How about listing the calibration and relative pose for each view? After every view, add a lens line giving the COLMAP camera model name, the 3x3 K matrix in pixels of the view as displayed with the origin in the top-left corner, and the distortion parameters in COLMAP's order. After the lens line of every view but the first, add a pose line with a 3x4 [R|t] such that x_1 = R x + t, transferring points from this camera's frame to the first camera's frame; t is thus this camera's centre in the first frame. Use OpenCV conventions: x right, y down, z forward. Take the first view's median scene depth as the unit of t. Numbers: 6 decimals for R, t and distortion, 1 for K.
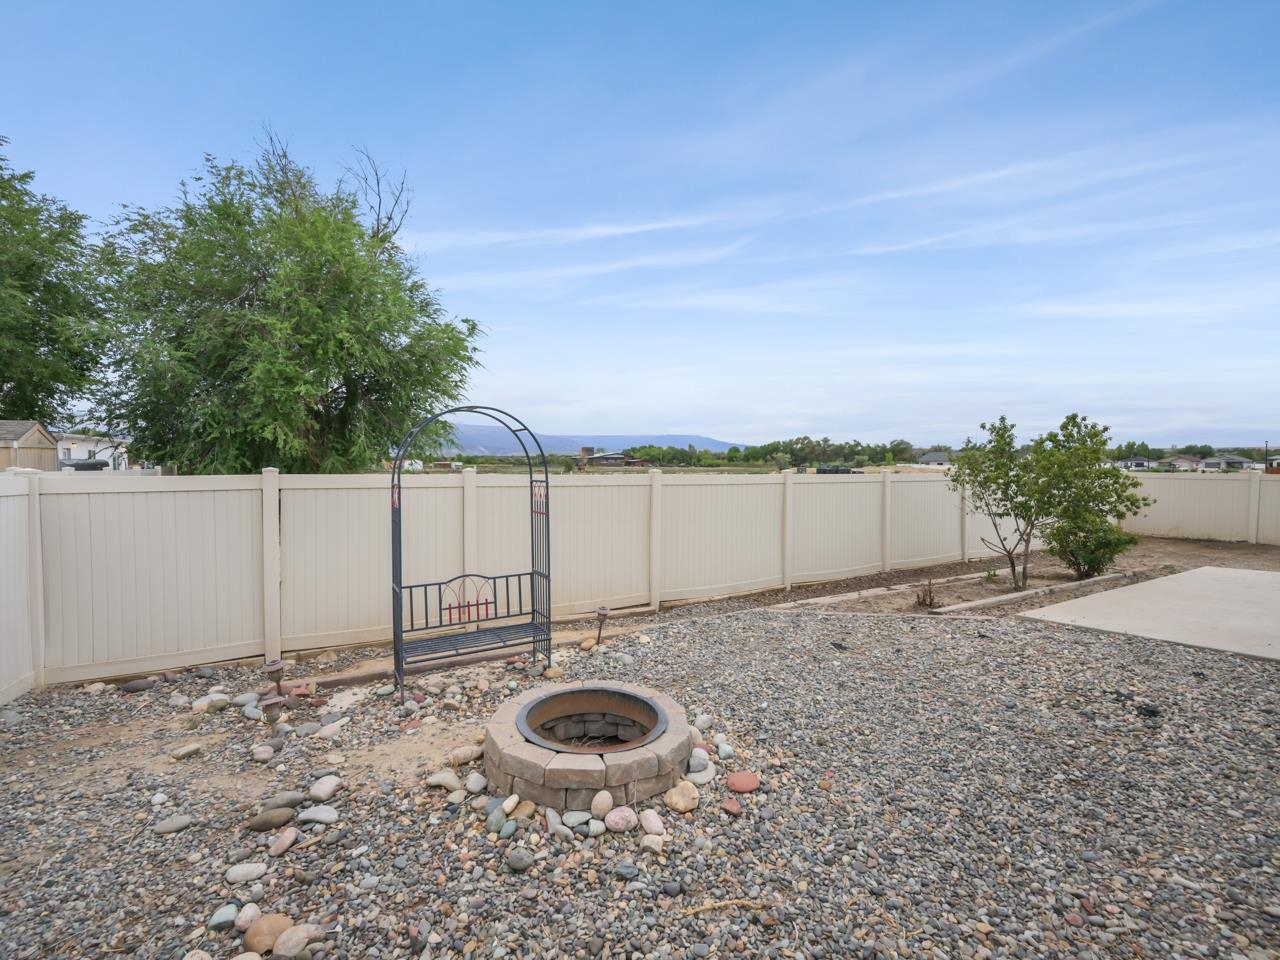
lens RADIAL K [[555.7, 0, 639.2], [0, 555.7, 480.0], [0, 0, 1]] dist [0.002296, -0.000179]
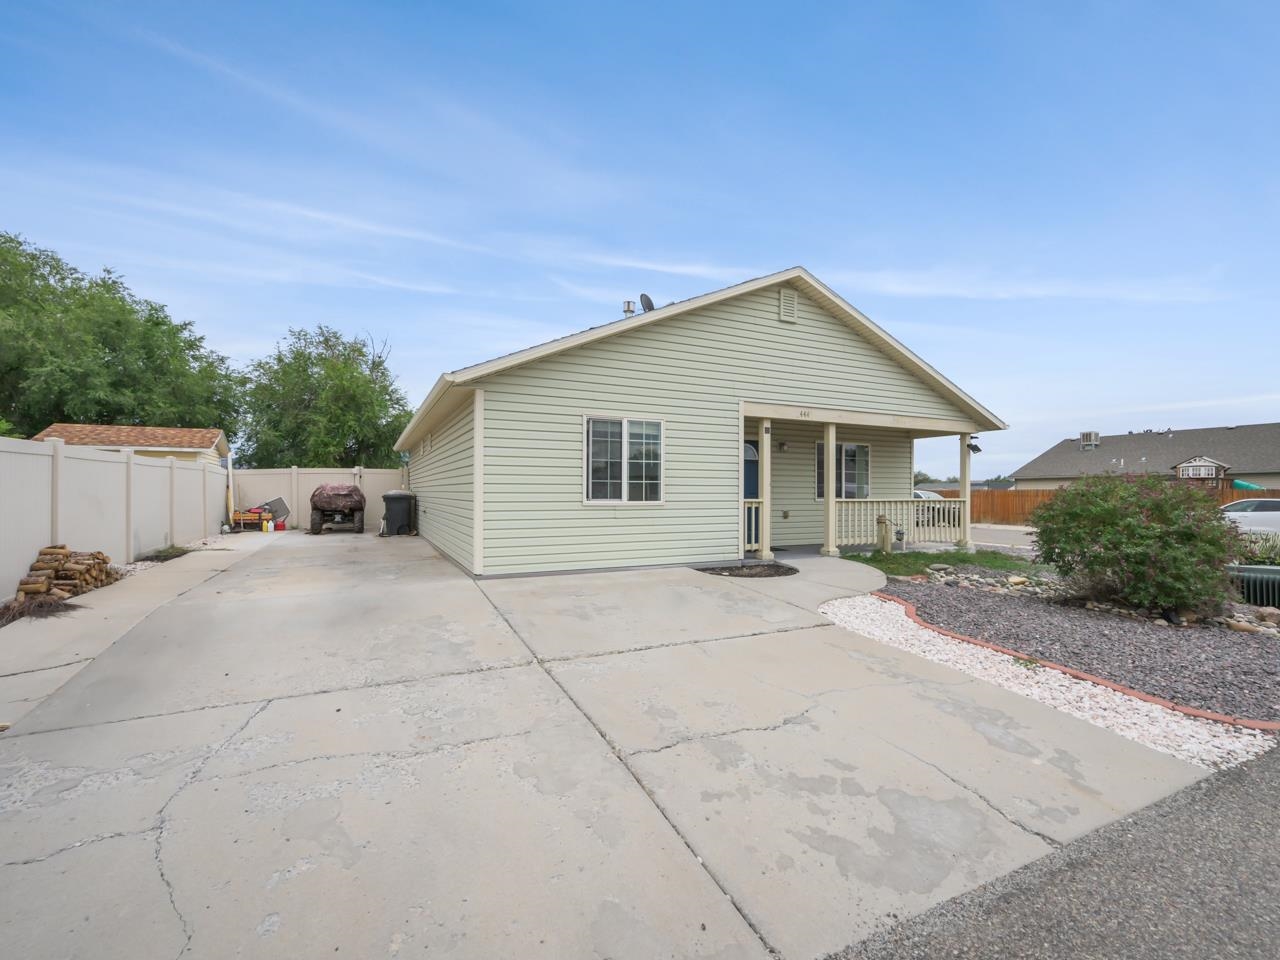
lens RADIAL K [[555.7, 0, 638.5], [0, 555.7, 485.3], [0, 0, 1]] dist [0.002296, -0.000179]
pose [[0.997261, 0.001085, -0.073952, 0.626364], [-0.003604, 0.999417, -0.033938, 0.034404], [0.073872, 0.034111, 0.996684, -0.889400]]
